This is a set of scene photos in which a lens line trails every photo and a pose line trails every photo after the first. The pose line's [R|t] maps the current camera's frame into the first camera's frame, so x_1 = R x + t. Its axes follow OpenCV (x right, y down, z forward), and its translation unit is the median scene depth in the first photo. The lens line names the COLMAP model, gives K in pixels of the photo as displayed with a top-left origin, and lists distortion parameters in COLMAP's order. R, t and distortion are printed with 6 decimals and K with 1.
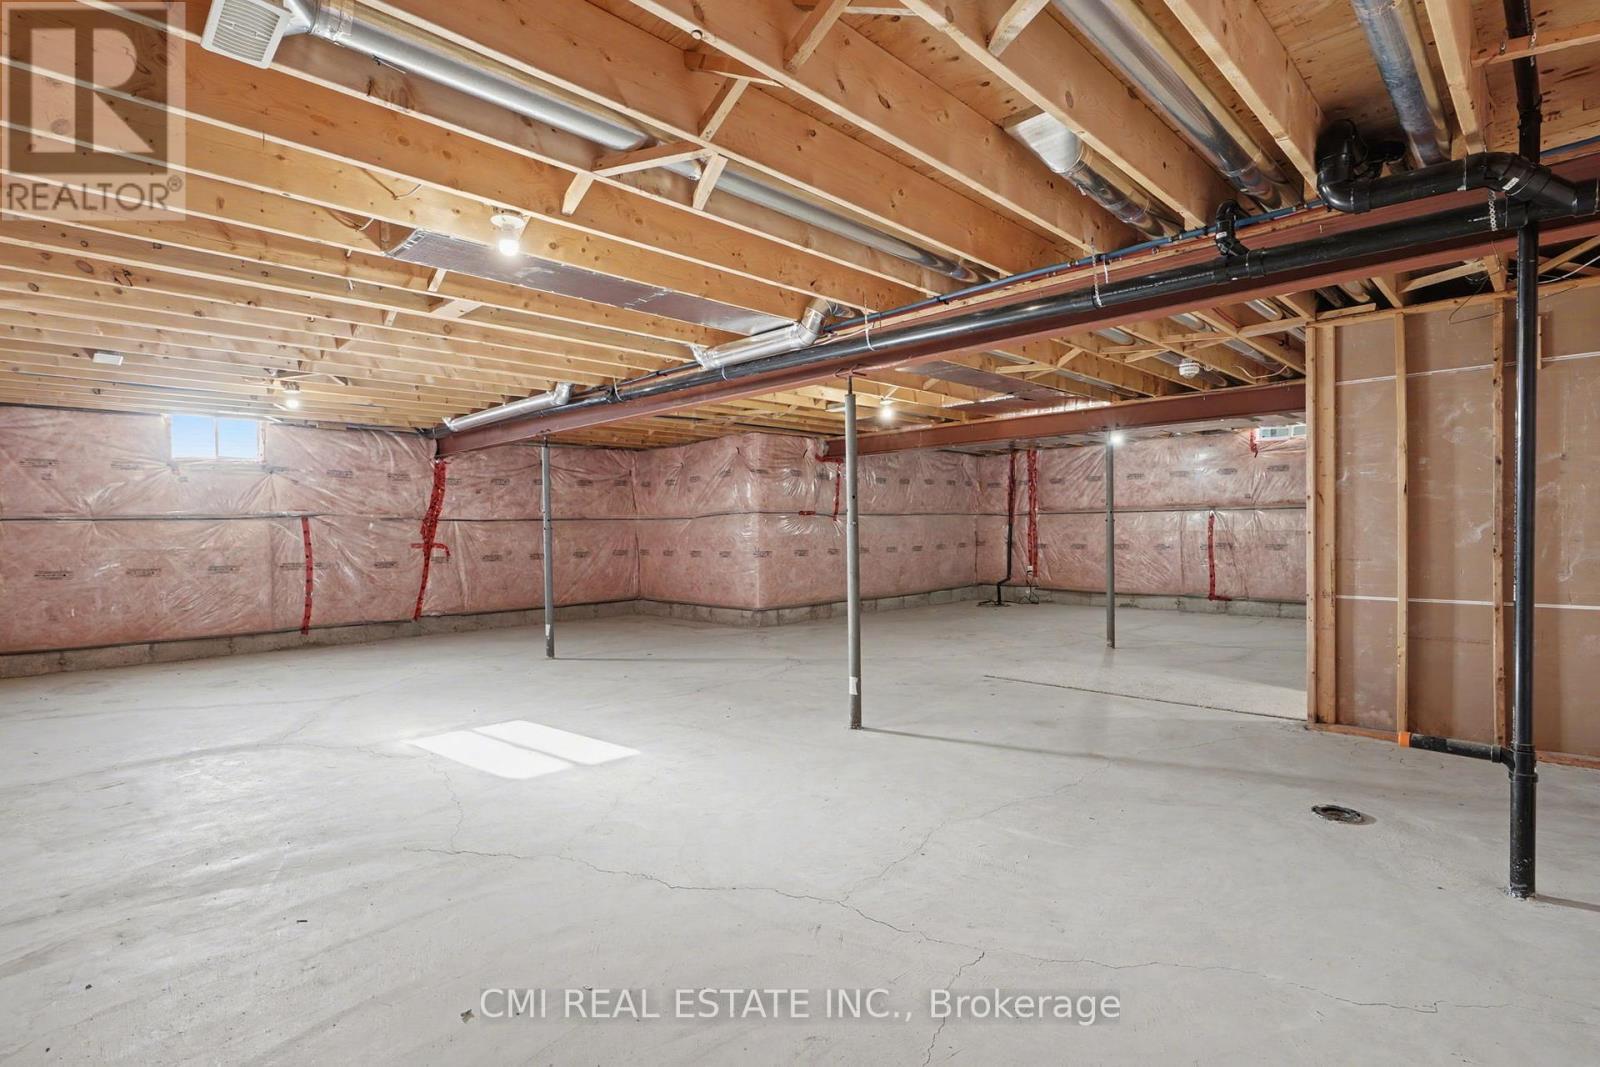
lens RADIAL K [[764.5, 0, 813.9], [0, 764.5, 533.7], [0, 0, 1]] dist [-0.003492, -0.000634]
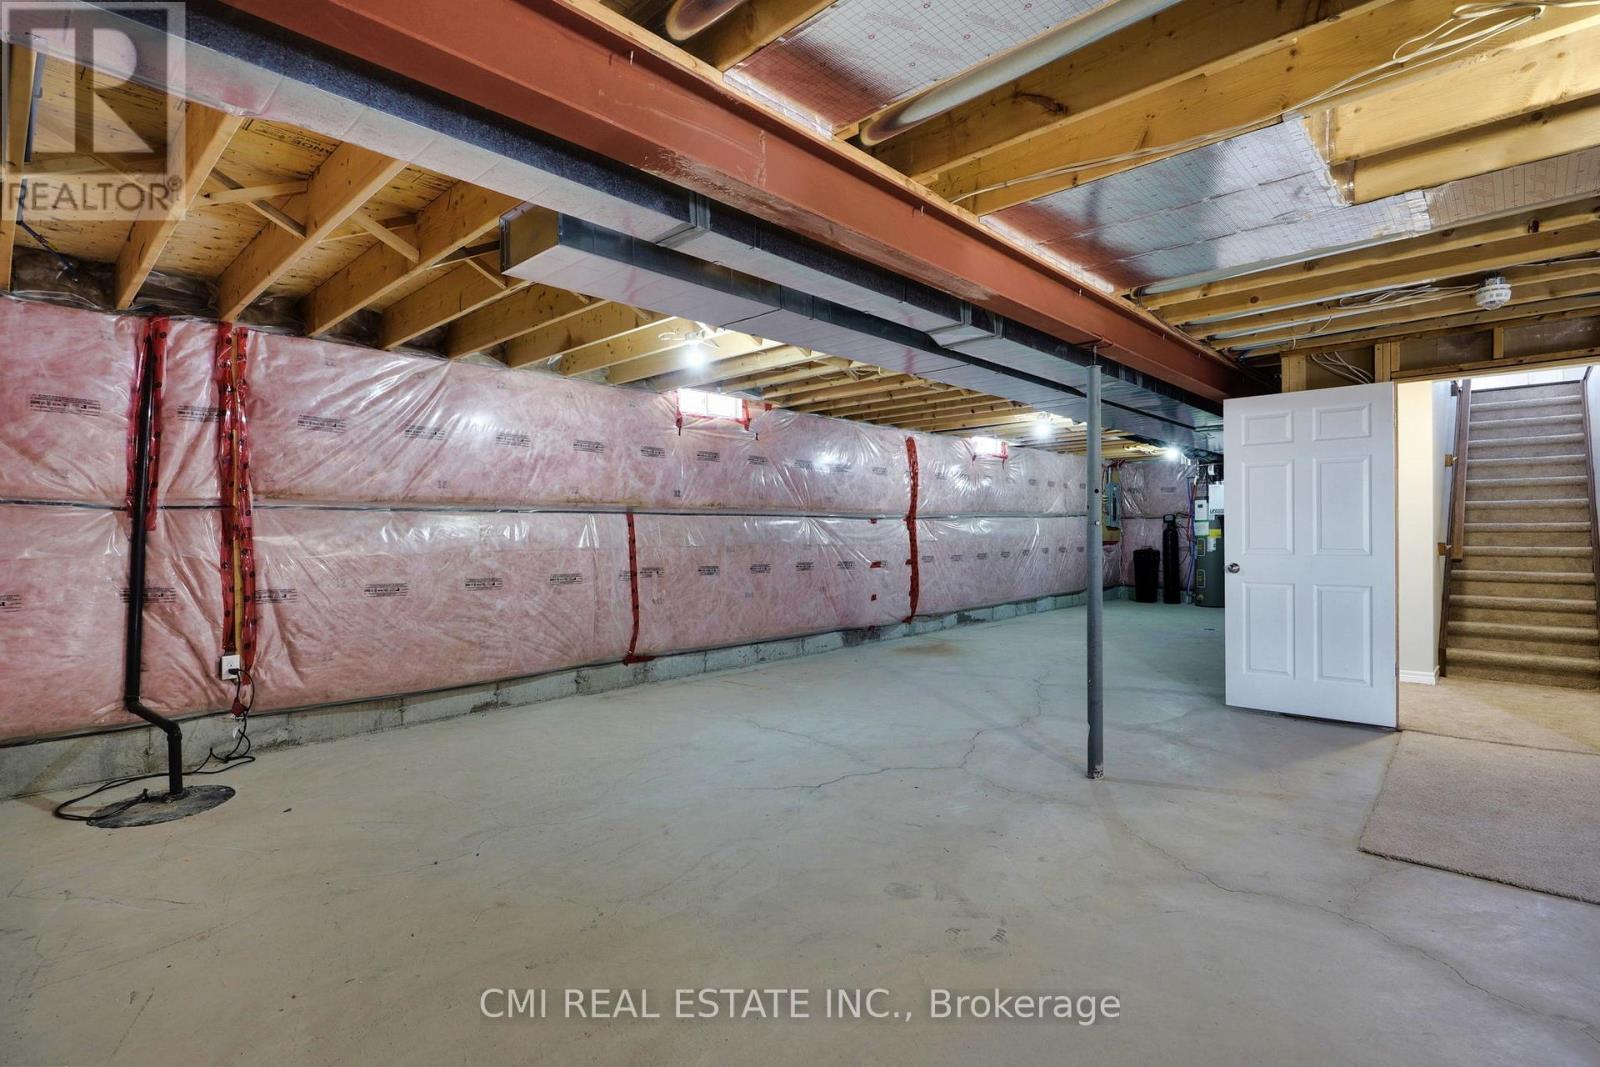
lens RADIAL K [[764.5, 0, 813.9], [0, 764.5, 533.7], [0, 0, 1]] dist [-0.003492, -0.000634]
pose [[-0.028101, 0.014601, 0.999498, -0.078130], [0.019001, 0.999720, -0.014070, -0.003771], [-0.999424, 0.018596, -0.028370, 0.816970]]
